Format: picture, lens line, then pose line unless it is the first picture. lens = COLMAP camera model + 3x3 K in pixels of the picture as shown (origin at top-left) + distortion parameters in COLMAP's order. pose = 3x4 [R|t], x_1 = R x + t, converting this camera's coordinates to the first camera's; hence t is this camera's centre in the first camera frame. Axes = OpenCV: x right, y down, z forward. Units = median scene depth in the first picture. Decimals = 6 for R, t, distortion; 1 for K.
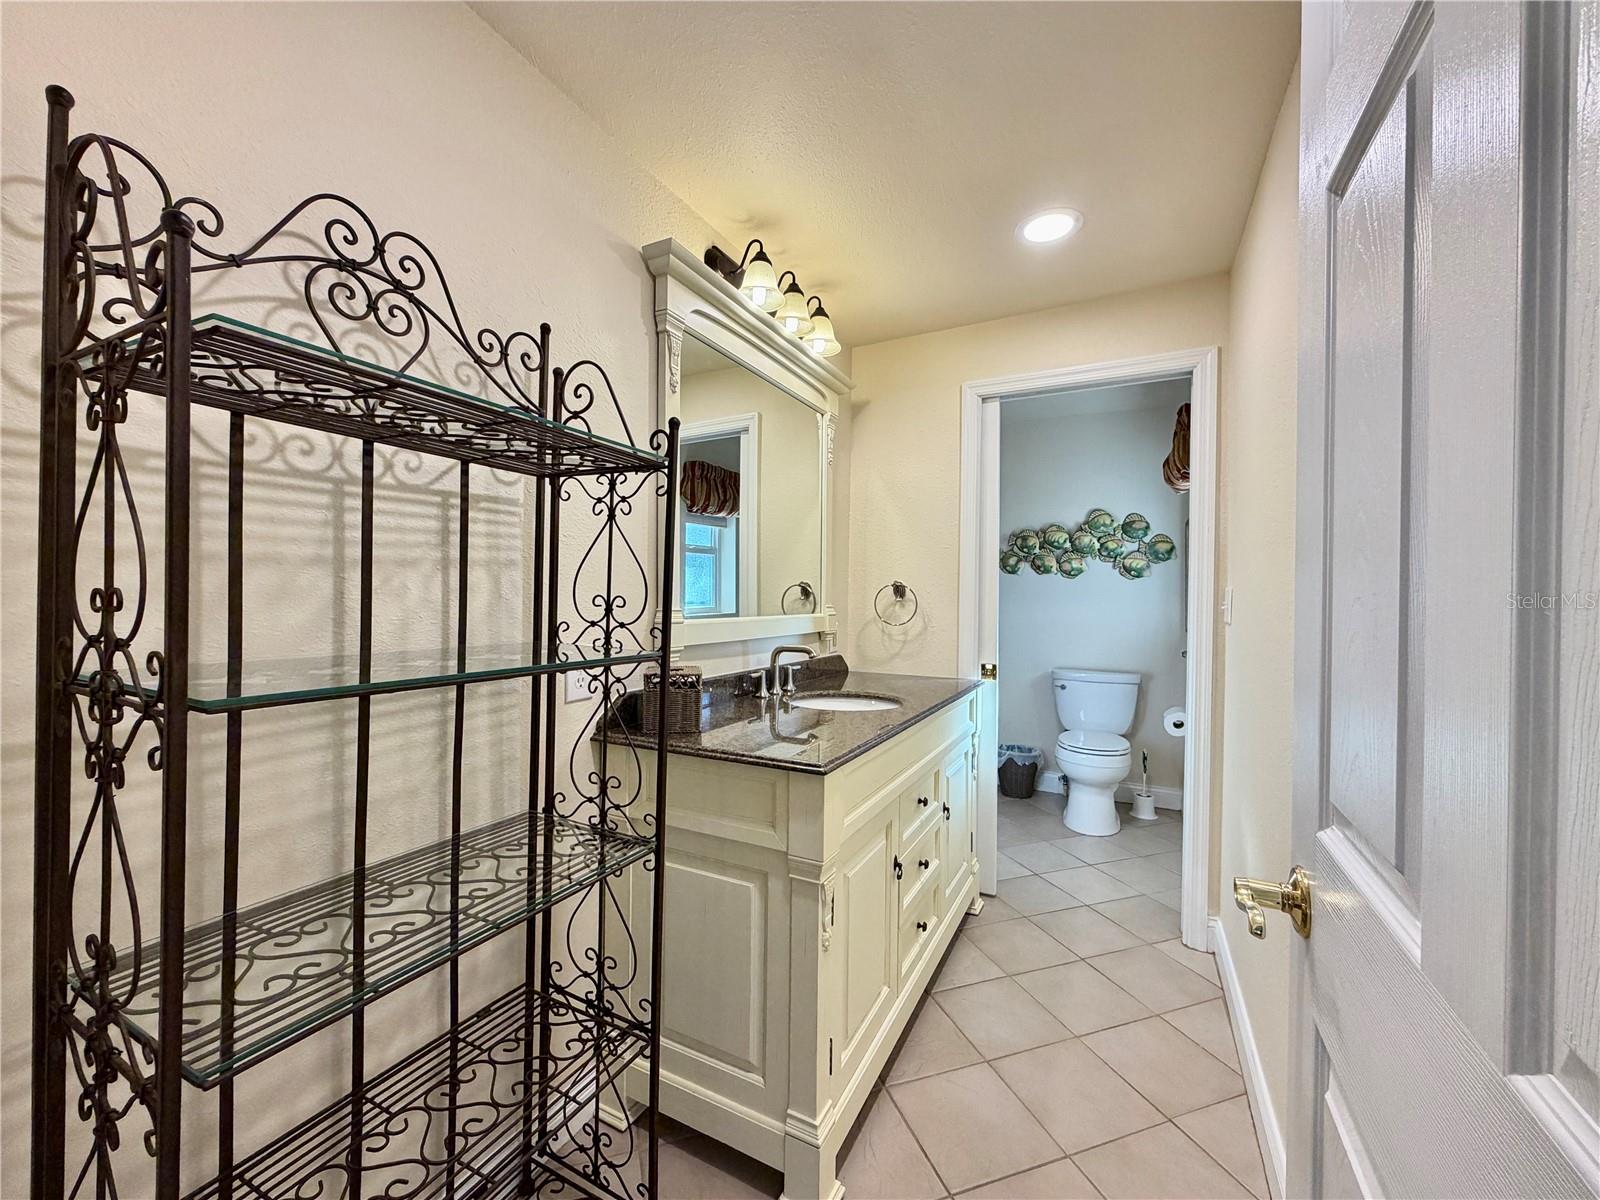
lens RADIAL K [[638.2, 0, 797.0], [0, 638.2, 602.6], [0, 0, 1]] dist [-0.000027, -0.000160]
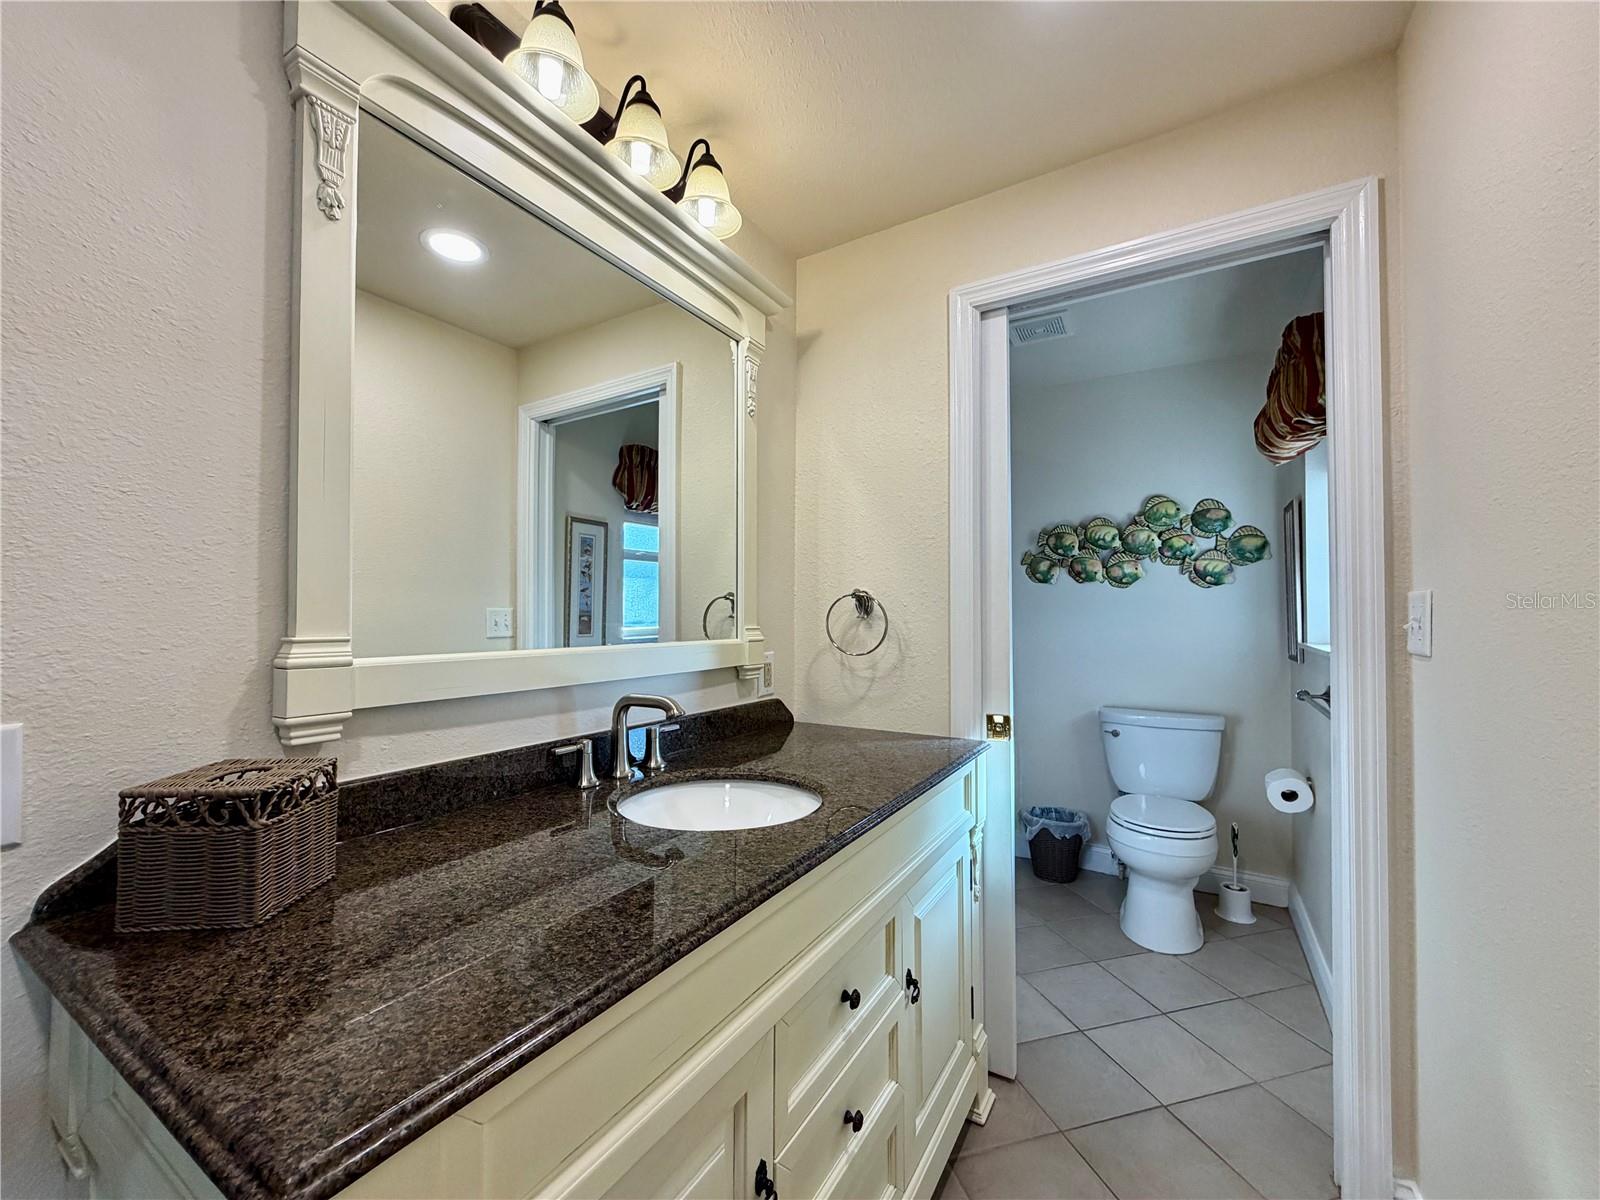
lens RADIAL K [[636.9, 0, 796.9], [0, 636.9, 602.9], [0, 0, 1]] dist [0.000878, -0.000353]
pose [[0.997965, -0.009448, -0.063066, 0.108632], [0.007531, 0.999505, -0.030554, 0.000412], [0.063324, 0.030017, 0.997542, 0.264915]]
